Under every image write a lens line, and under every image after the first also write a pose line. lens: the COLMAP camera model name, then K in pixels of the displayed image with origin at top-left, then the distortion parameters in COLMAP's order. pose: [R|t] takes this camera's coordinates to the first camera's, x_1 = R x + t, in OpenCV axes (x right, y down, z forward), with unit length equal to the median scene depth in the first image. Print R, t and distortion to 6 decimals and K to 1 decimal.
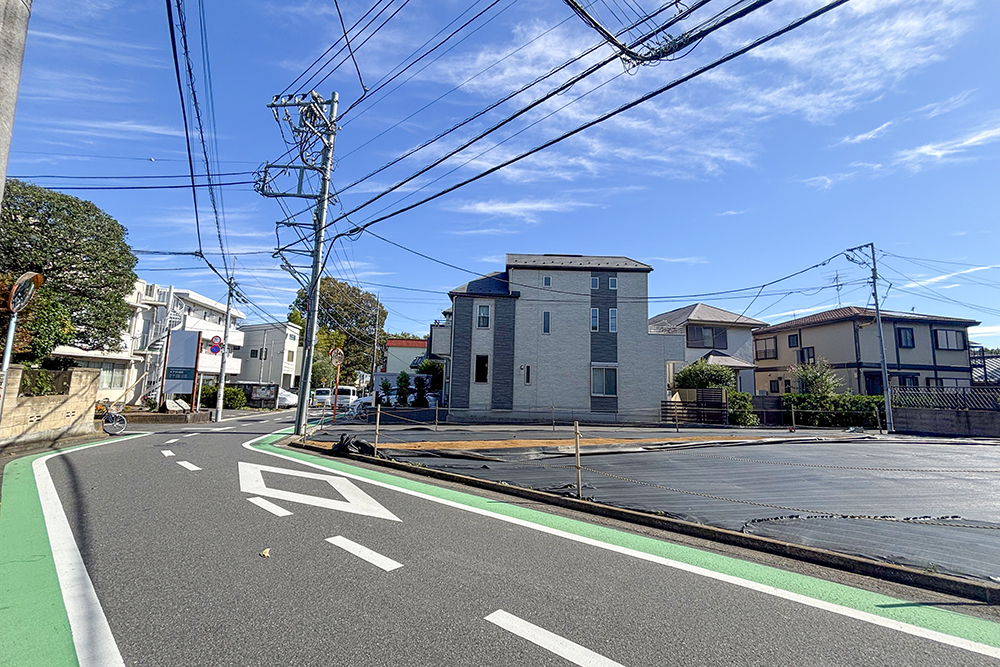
lens RADIAL K [[420.7, 0, 501.4], [0, 420.7, 336.3], [0, 0, 1]] dist [0.013700, -0.000487]
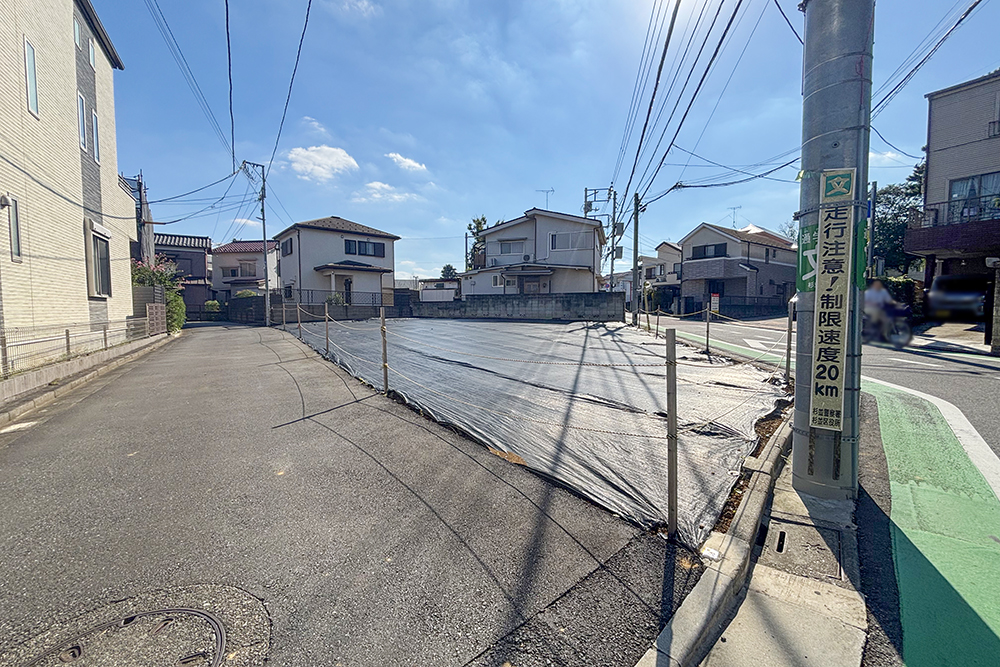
lens RADIAL K [[401.7, 0, 498.1], [0, 401.7, 331.6], [0, 0, 1]] dist [0.000345, -0.000538]
pose [[-0.513211, -0.074398, 0.855032, -0.369557], [-0.117022, 0.992998, 0.016163, 0.118925], [-0.850247, -0.091762, -0.518324, 0.839737]]
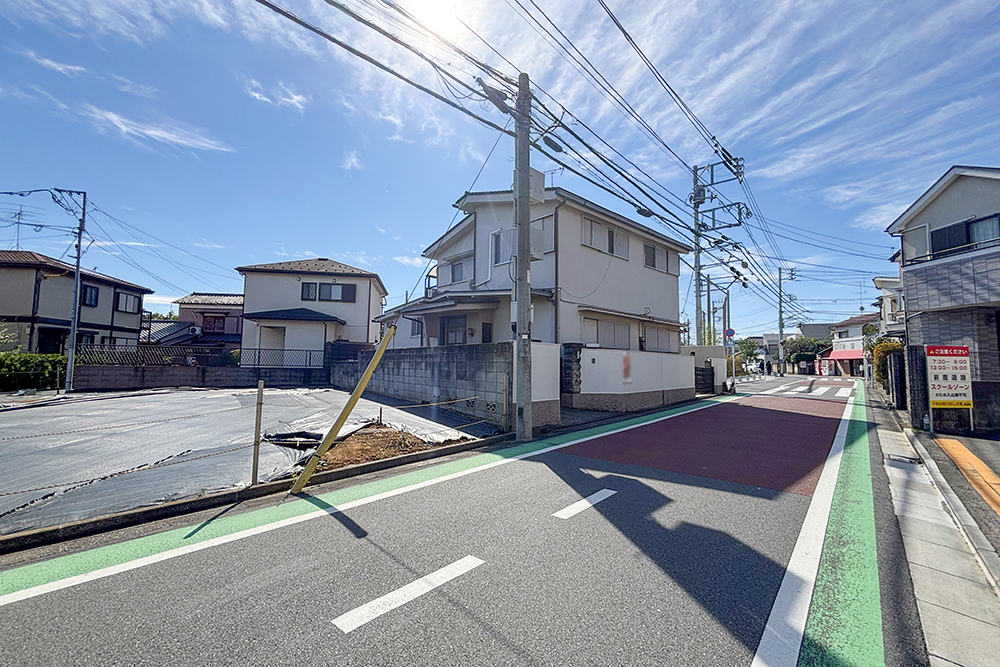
lens RADIAL K [[422.3, 0, 500.0], [0, 422.3, 333.5], [0, 0, 1]] dist [-0.001359, -0.000544]
pose [[-0.002513, 0.047419, 0.998872, -0.037937], [-0.136088, 0.989566, -0.047319, 0.007012], [-0.990694, -0.136053, 0.003967, 0.040055]]
